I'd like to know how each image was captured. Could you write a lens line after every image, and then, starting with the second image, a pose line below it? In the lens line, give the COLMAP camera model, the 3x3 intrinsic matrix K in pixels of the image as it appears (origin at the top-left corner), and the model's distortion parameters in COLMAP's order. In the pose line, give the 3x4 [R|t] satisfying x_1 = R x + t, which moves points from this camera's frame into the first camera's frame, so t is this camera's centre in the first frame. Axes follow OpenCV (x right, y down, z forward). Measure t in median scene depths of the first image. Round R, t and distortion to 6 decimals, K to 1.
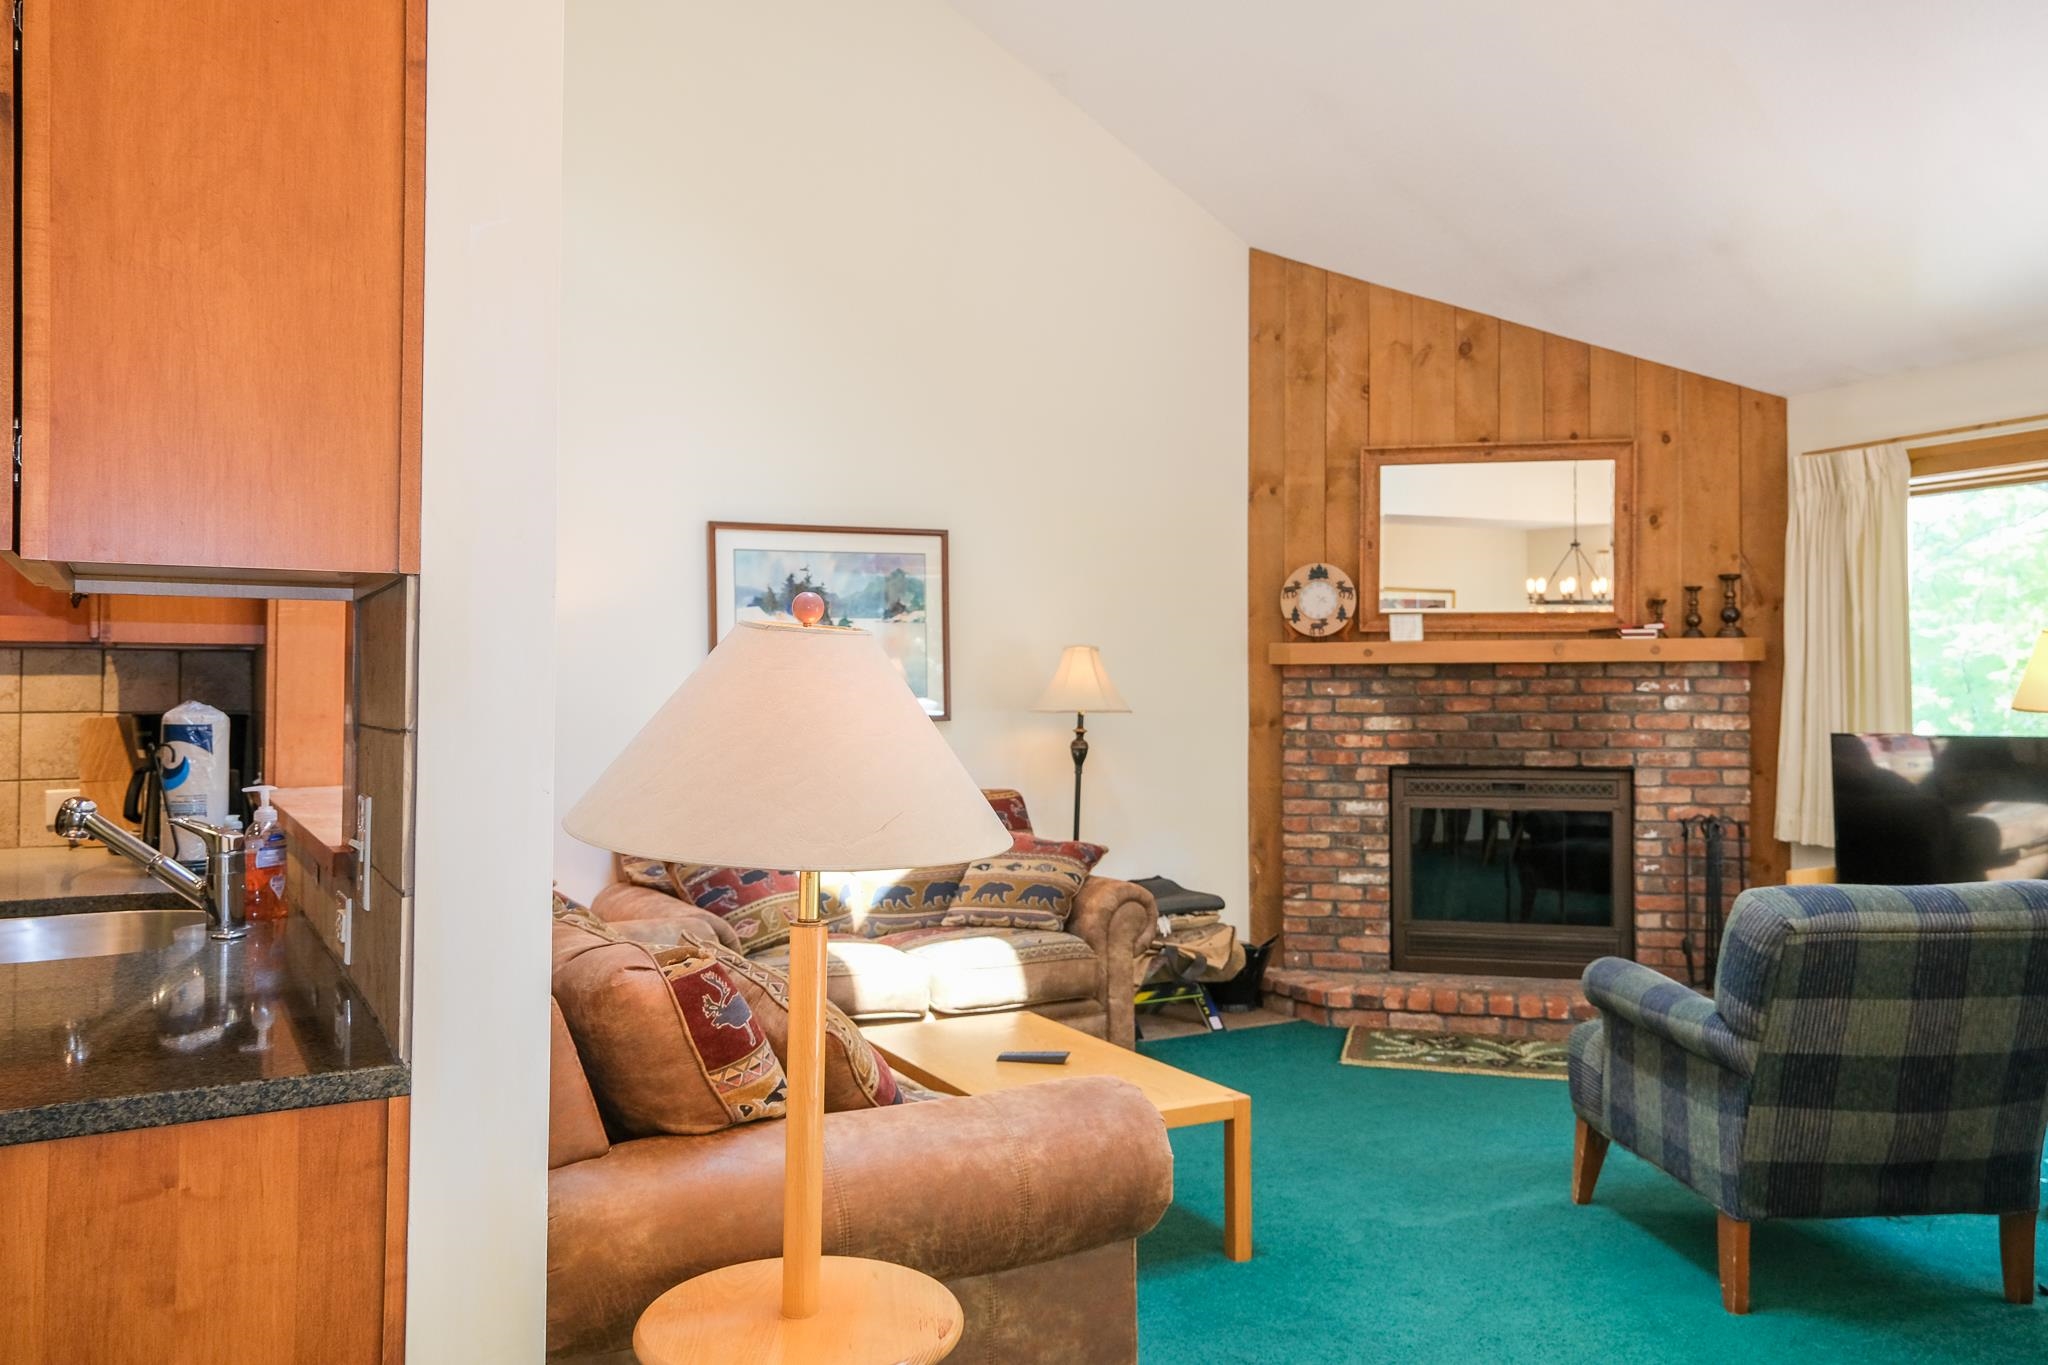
lens RADIAL K [[1551.5, 0, 1026.9], [0, 1551.5, 679.4], [0, 0, 1]] dist [0.009007, 0.026217]
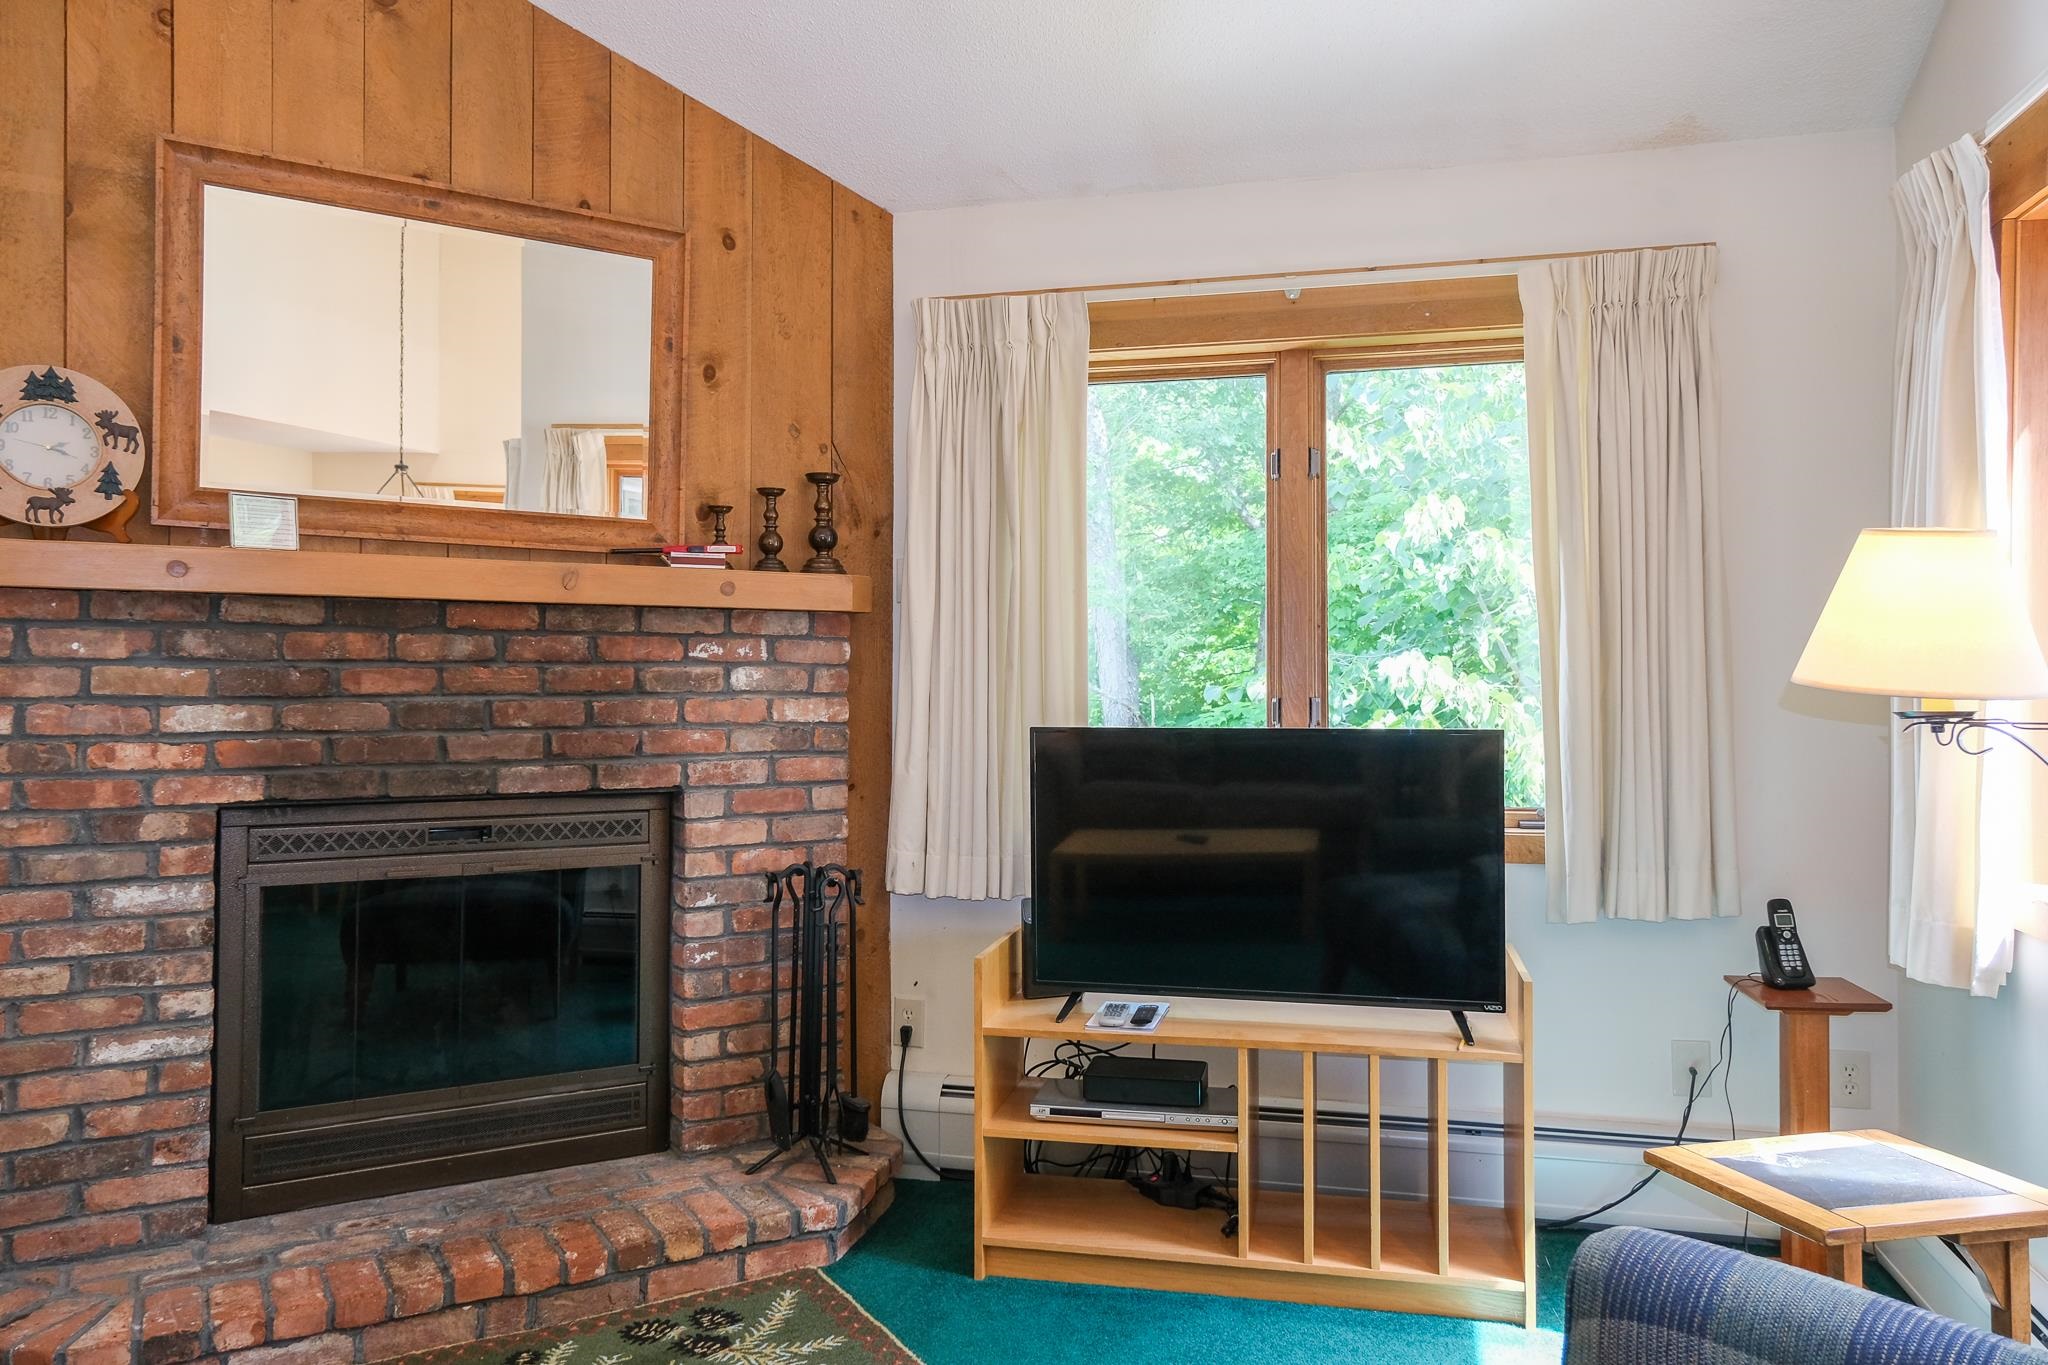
lens RADIAL K [[1551.5, 0, 1058.6], [0, 1551.5, 666.7], [0, 0, 1]] dist [0.009007, 0.026217]
pose [[0.692776, 0.010496, 0.721077, 0.065402], [-0.014863, 0.999890, -0.000275, 0.008816], [-0.721000, -0.010526, 0.692855, 0.483762]]
